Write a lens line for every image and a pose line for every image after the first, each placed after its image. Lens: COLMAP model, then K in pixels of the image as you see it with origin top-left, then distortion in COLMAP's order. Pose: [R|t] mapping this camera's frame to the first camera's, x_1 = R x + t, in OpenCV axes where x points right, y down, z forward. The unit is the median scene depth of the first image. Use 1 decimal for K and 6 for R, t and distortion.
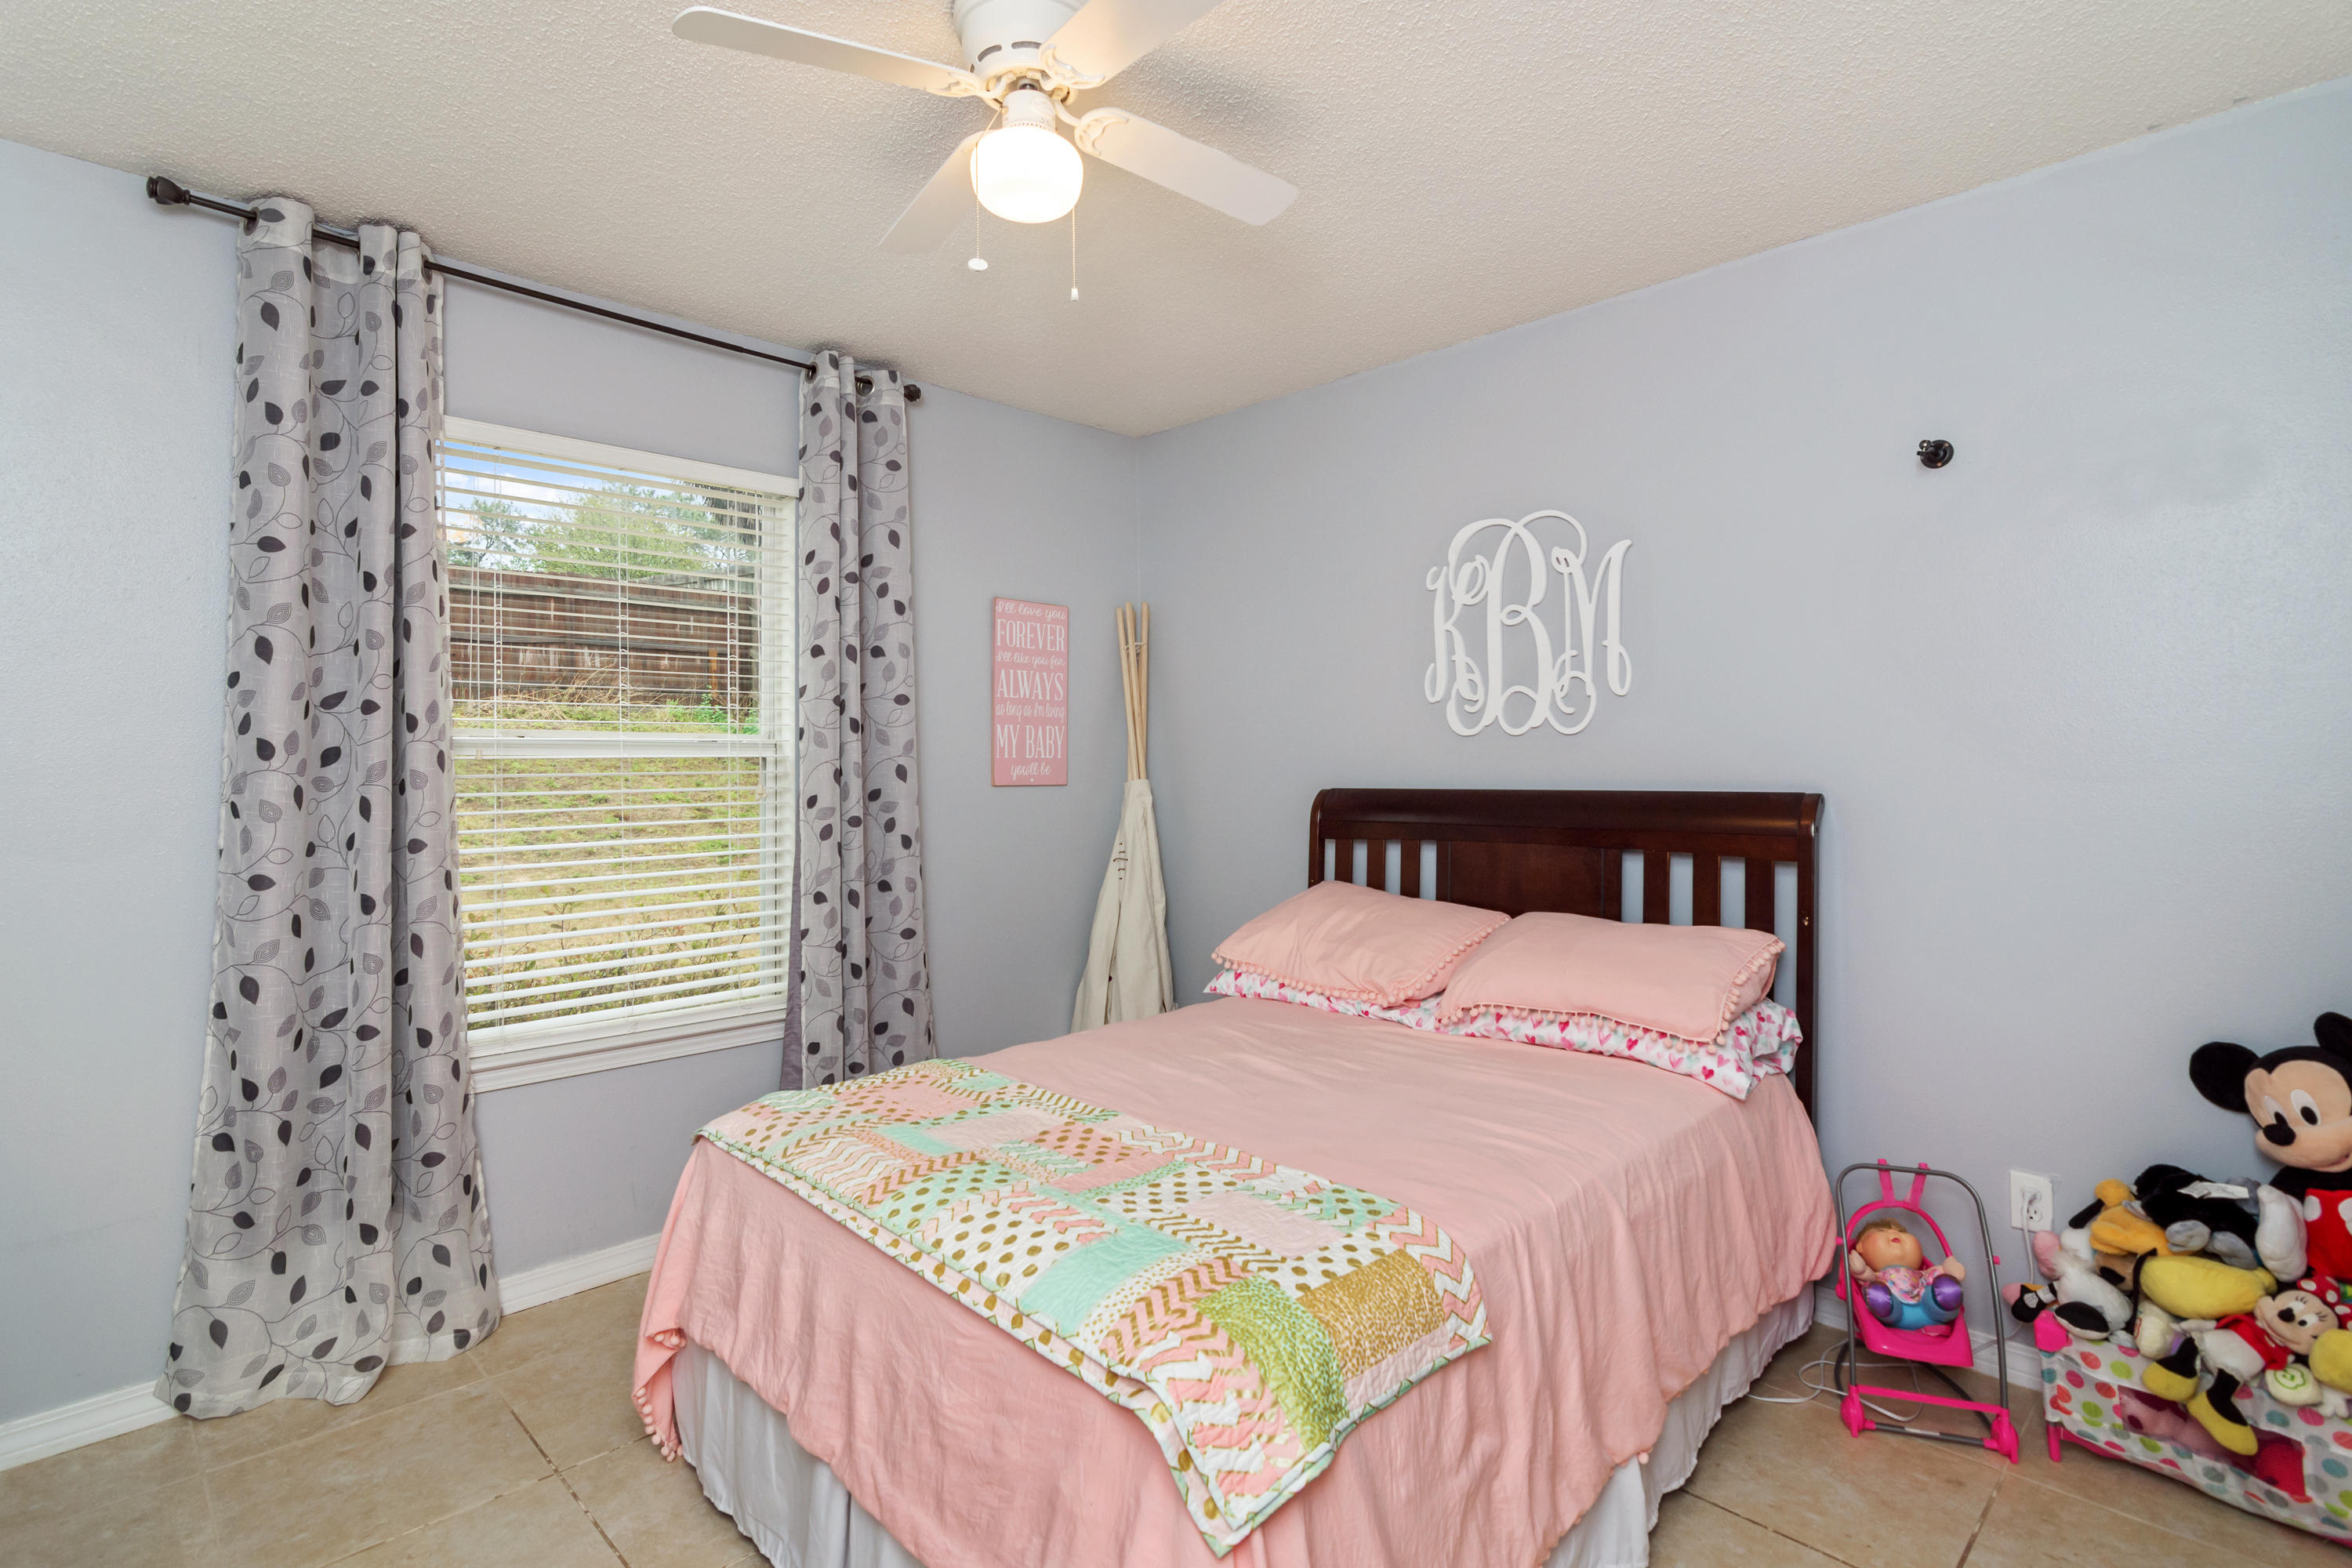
lens RADIAL K [[1140.5, 0, 1161.8], [0, 1140.5, 775.6], [0, 0, 1]] dist [-0.005274, -0.001191]
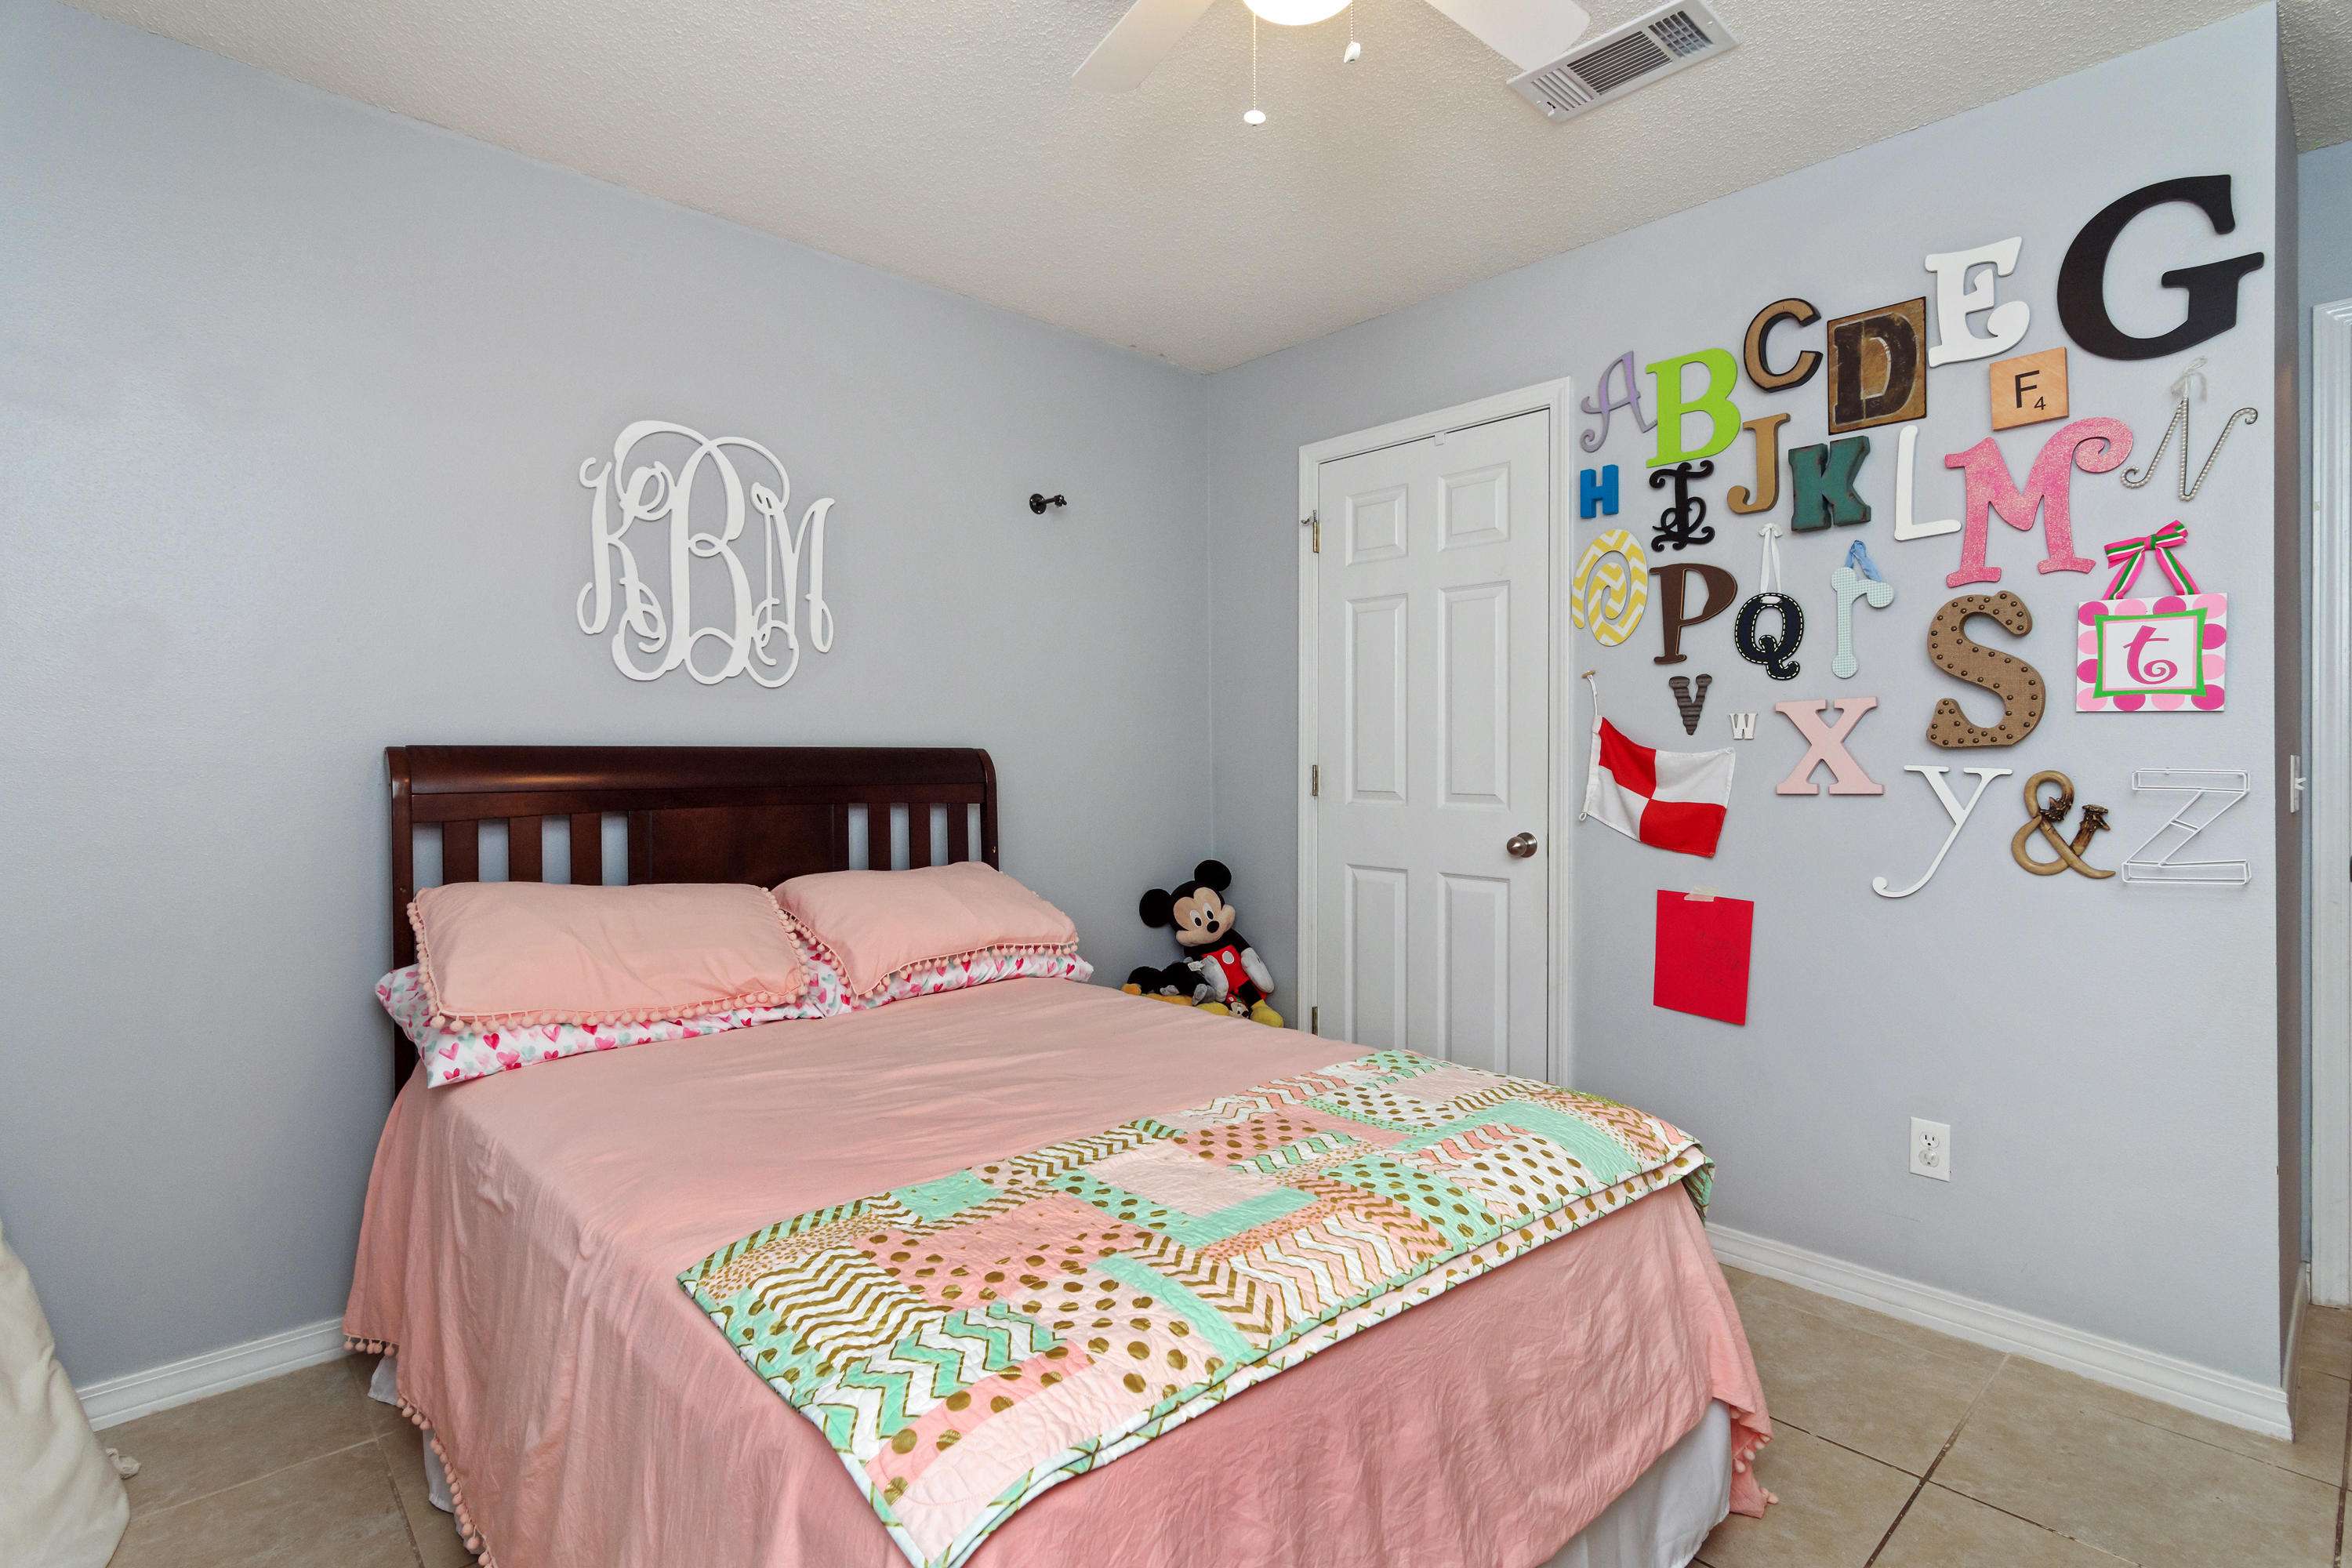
lens RADIAL K [[1140.5, 0, 1161.8], [0, 1140.5, 775.6], [0, 0, 1]] dist [-0.005274, -0.001191]
pose [[0.030776, -0.007108, 0.999501, -0.596282], [0.008168, 0.999943, 0.006859, 0.034020], [-0.999493, 0.007953, 0.030832, 0.681911]]
